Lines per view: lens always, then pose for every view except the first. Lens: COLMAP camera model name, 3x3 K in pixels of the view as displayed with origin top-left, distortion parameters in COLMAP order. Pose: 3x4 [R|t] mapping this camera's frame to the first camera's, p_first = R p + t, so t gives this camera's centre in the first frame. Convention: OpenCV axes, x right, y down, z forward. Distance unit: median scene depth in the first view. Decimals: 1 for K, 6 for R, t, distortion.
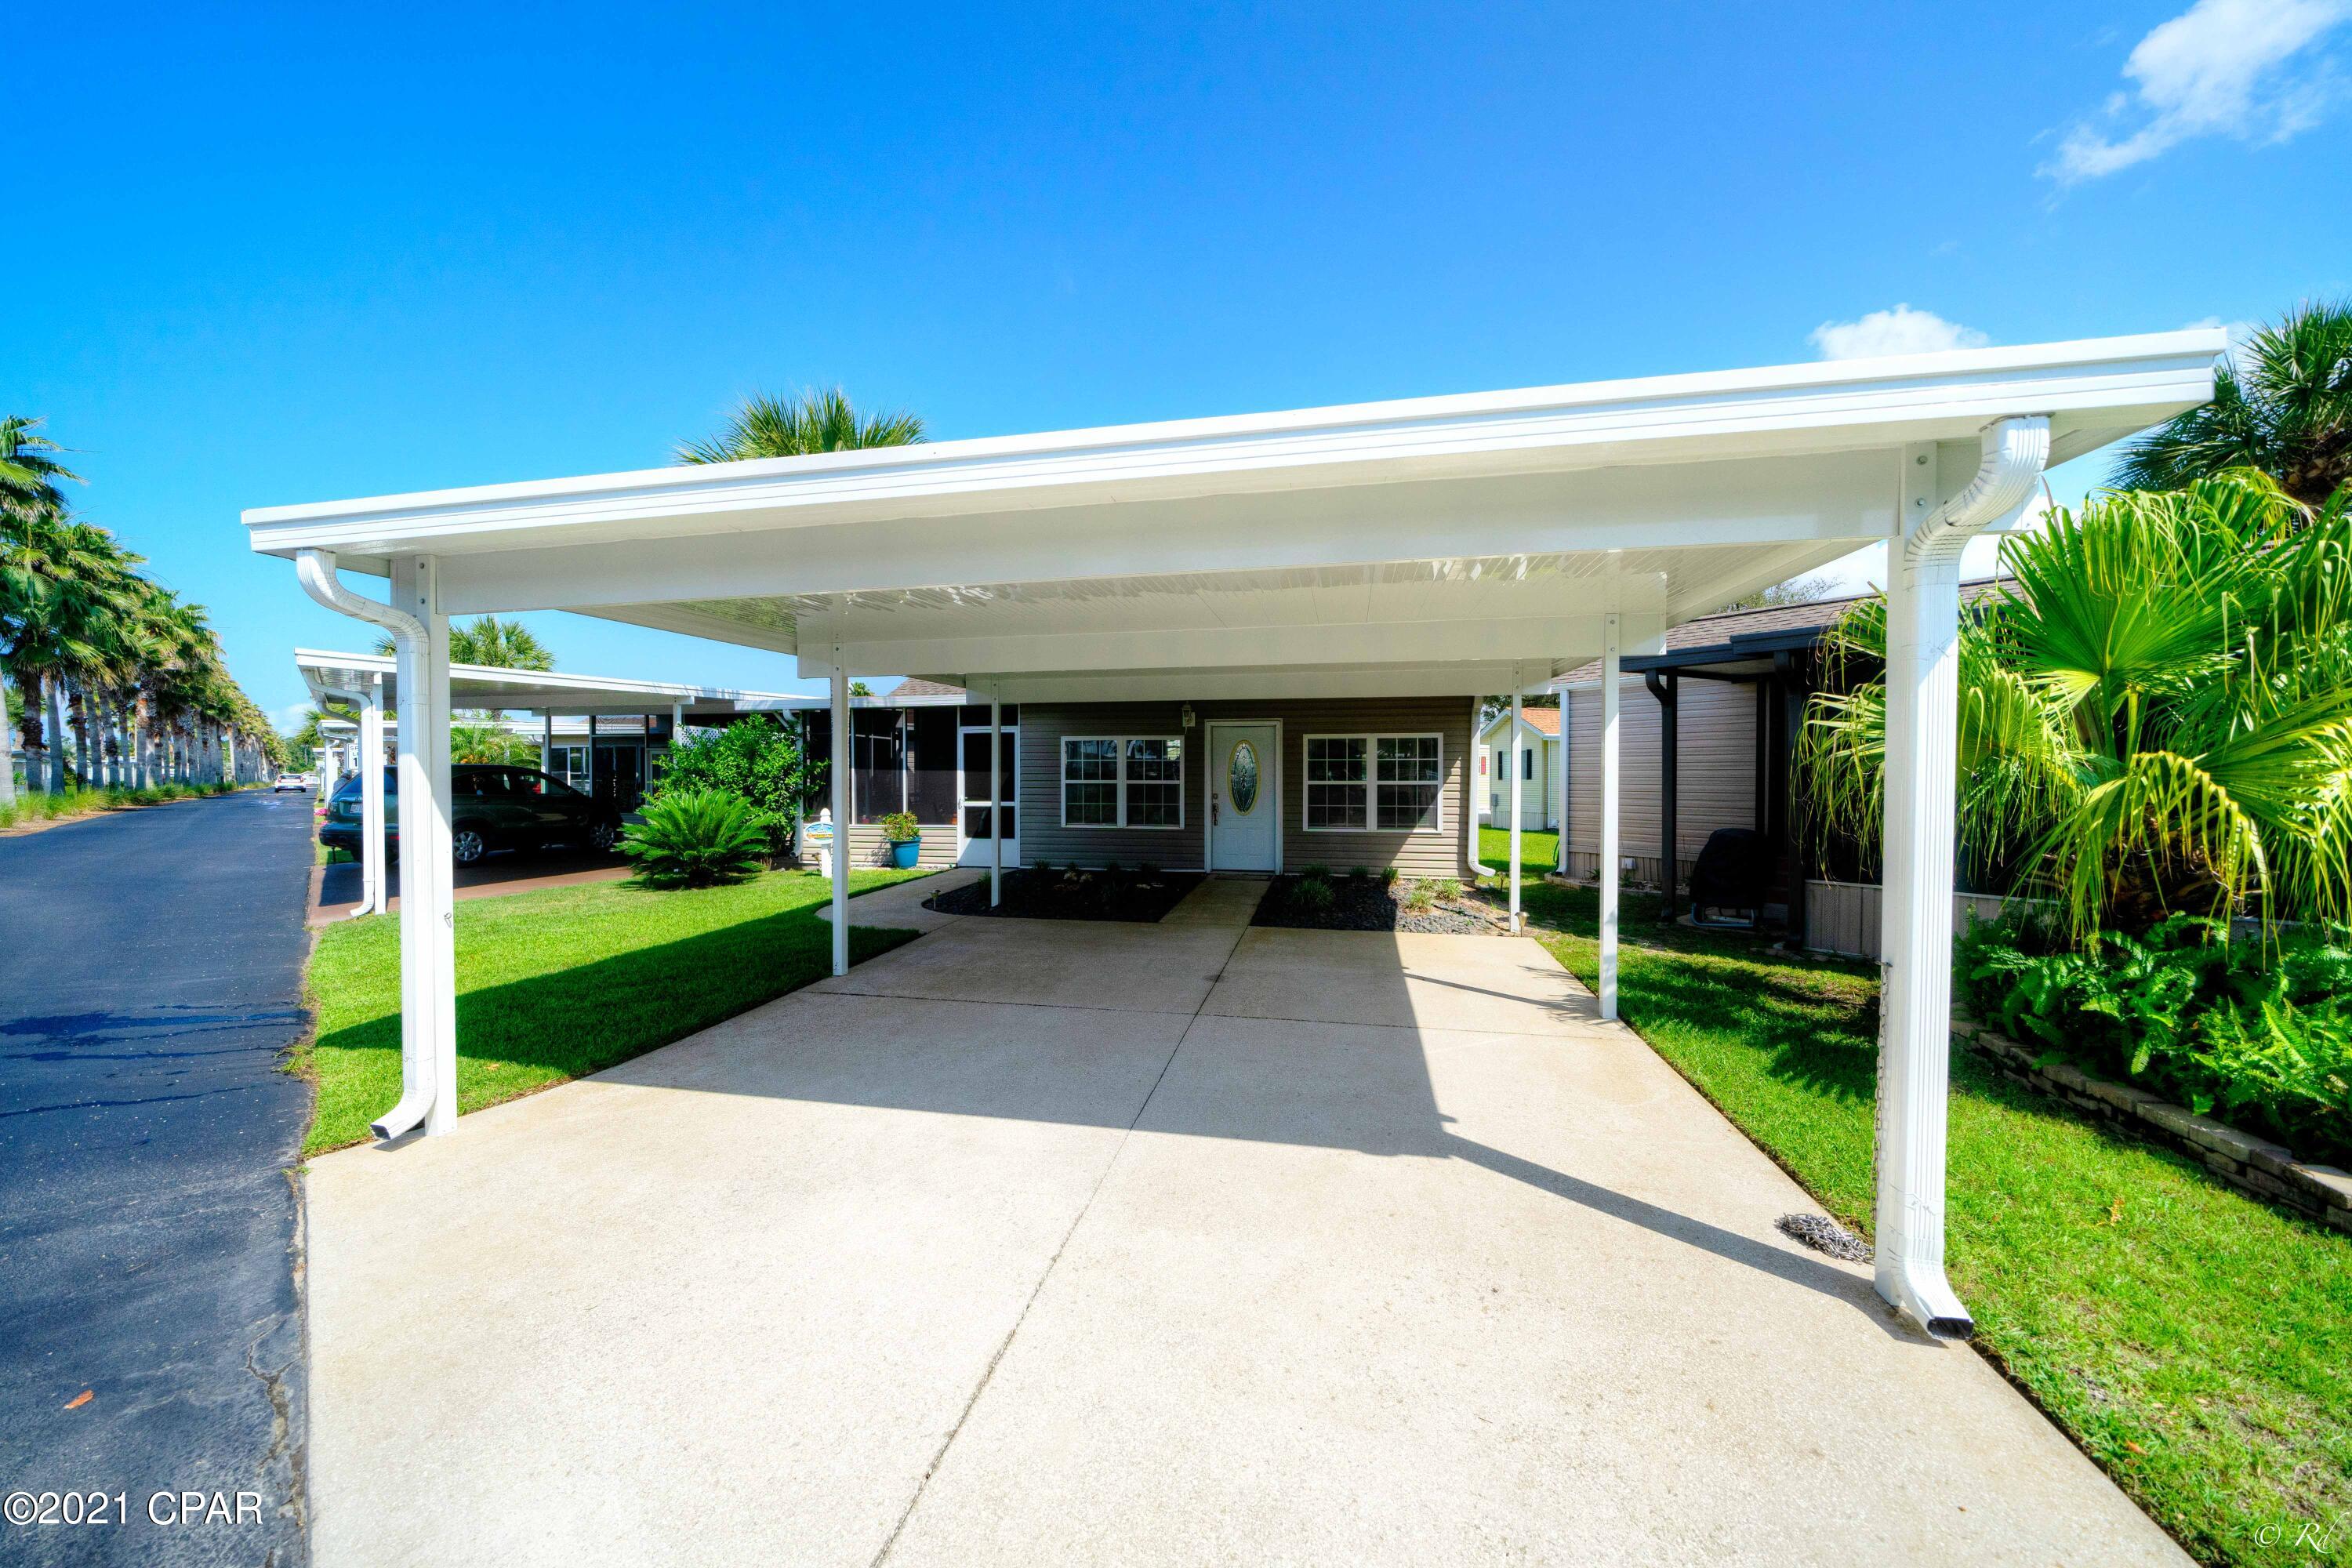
lens RADIAL K [[811.9, 0, 1163.0], [0, 811.9, 794.3], [0, 0, 1]] dist [0.000322, 0.000009]
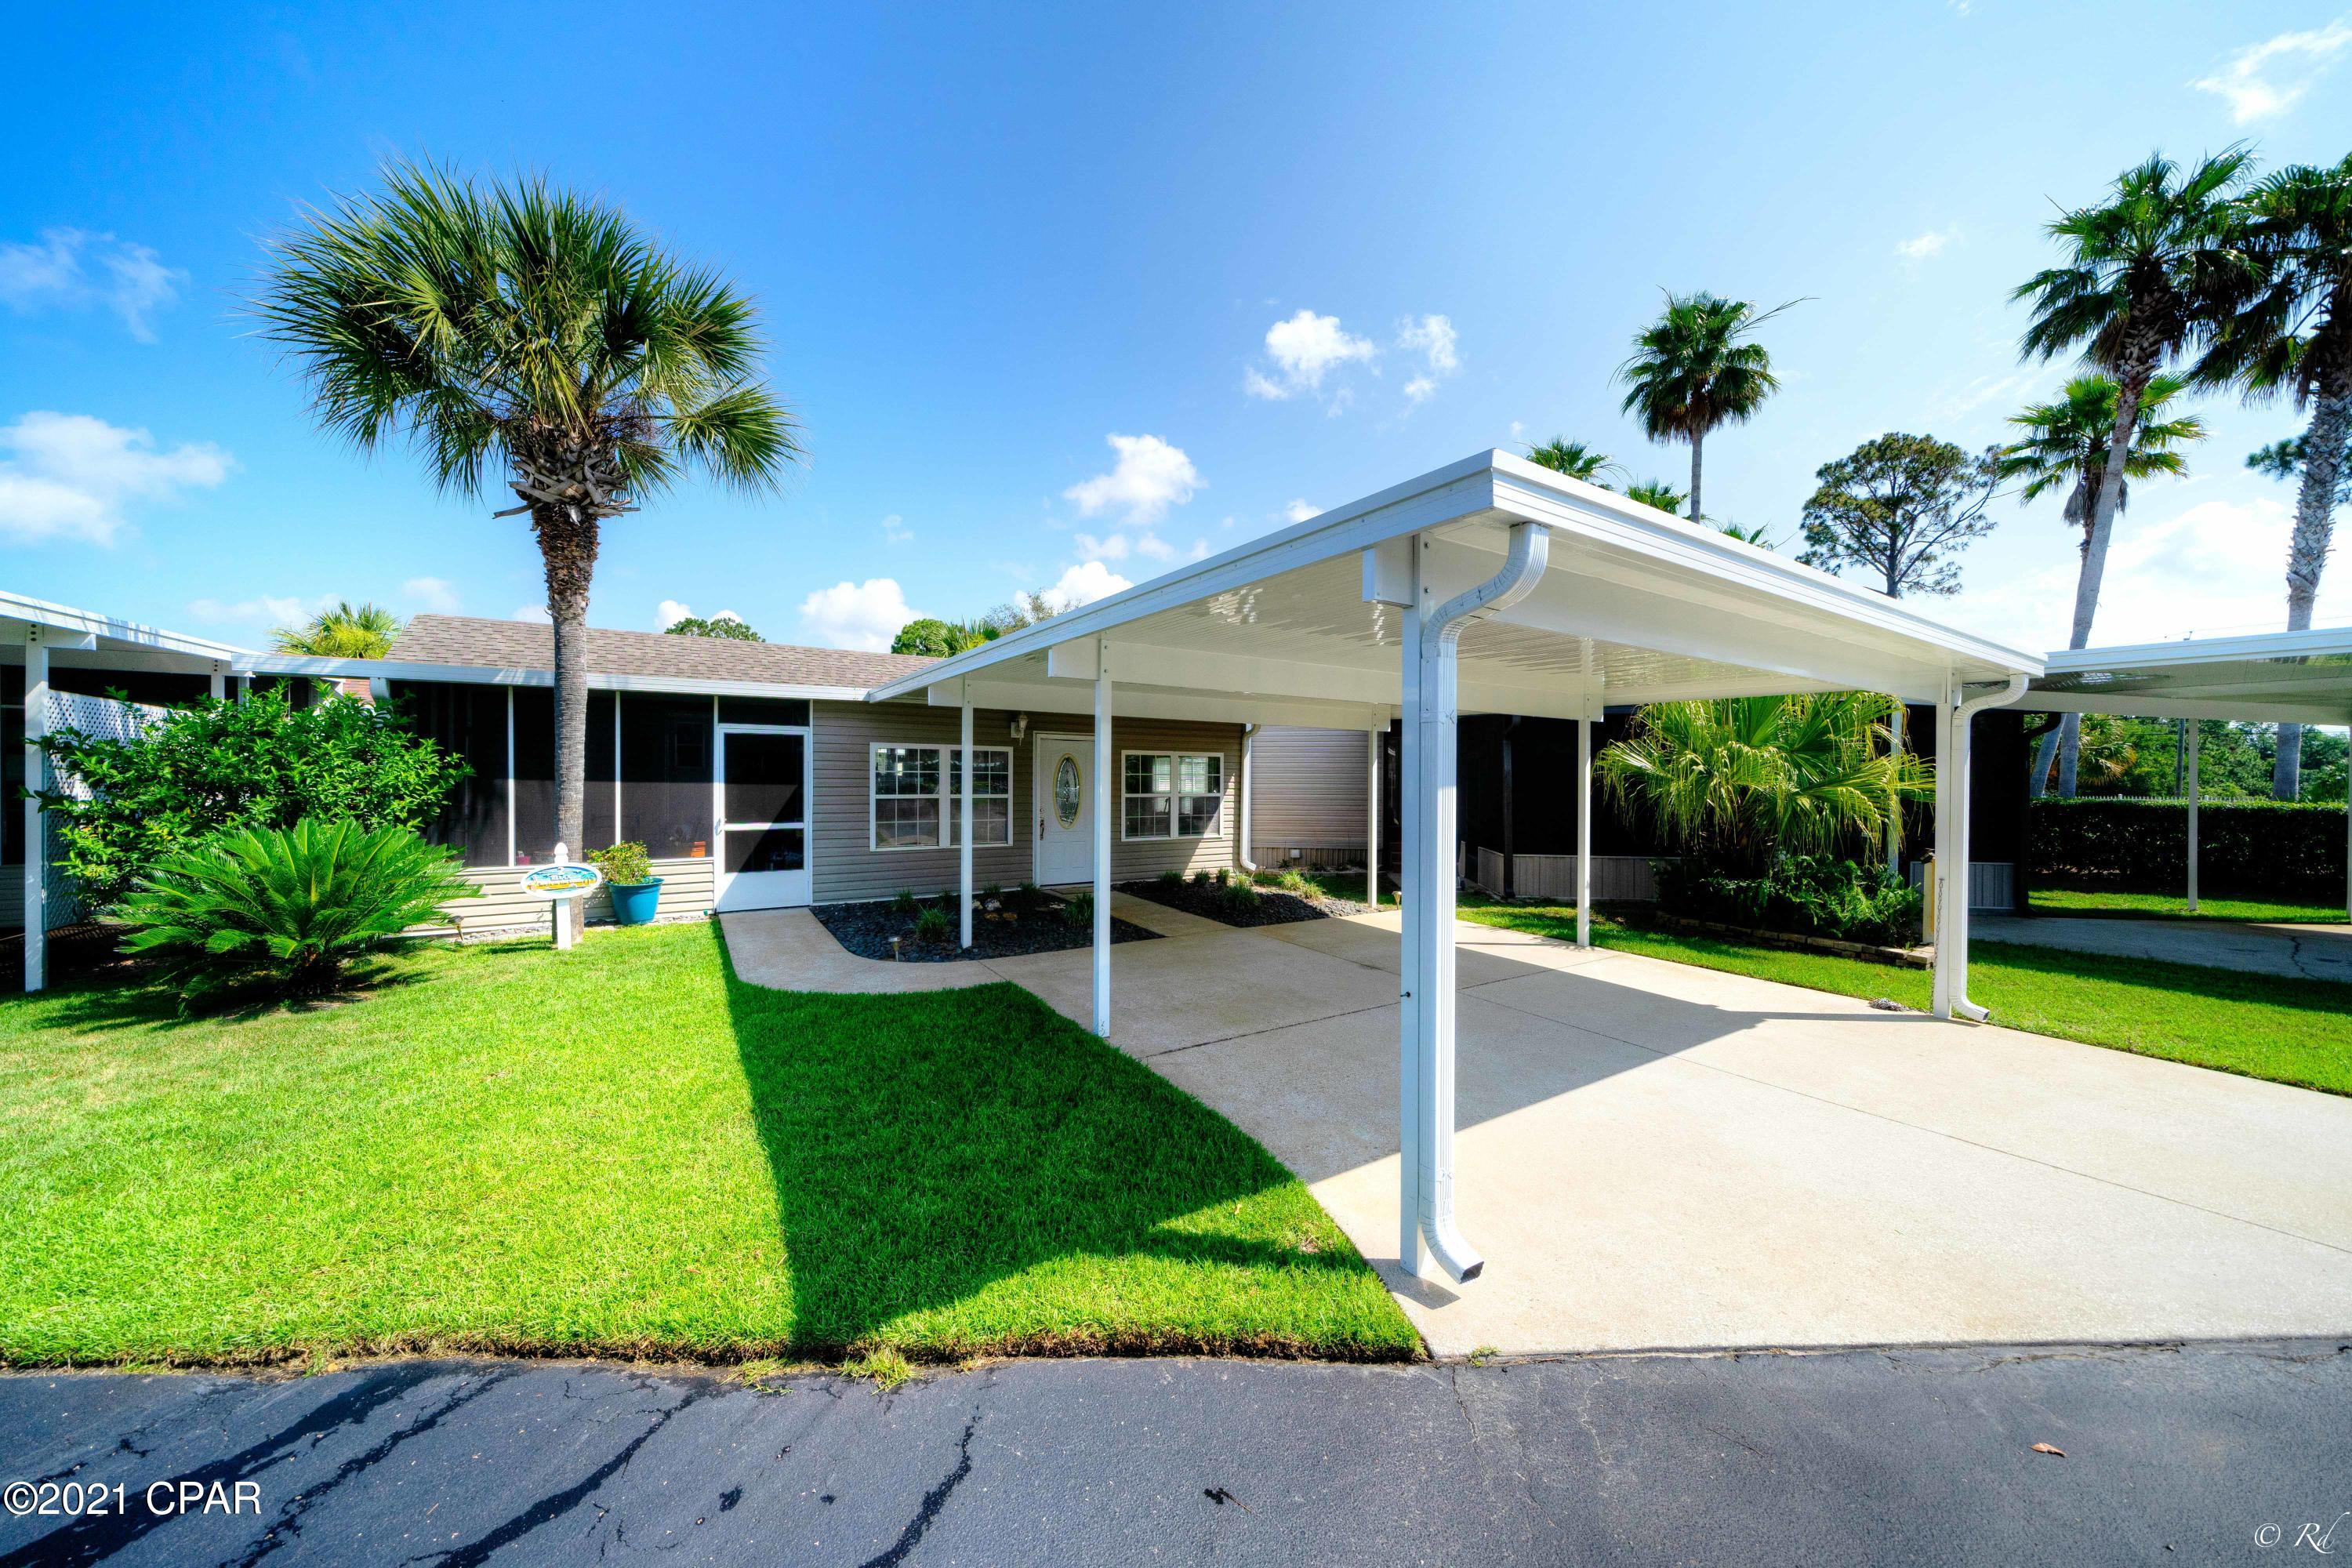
lens RADIAL K [[816.9, 0, 1172.1], [0, 816.9, 782.2], [0, 0, 1]] dist [-0.000126, -0.000153]
pose [[0.709566, 0.002846, 0.704633, -0.515253], [0.013021, 0.999768, -0.017150, -0.012540], [-0.704518, 0.021344, 0.709365, 0.192343]]
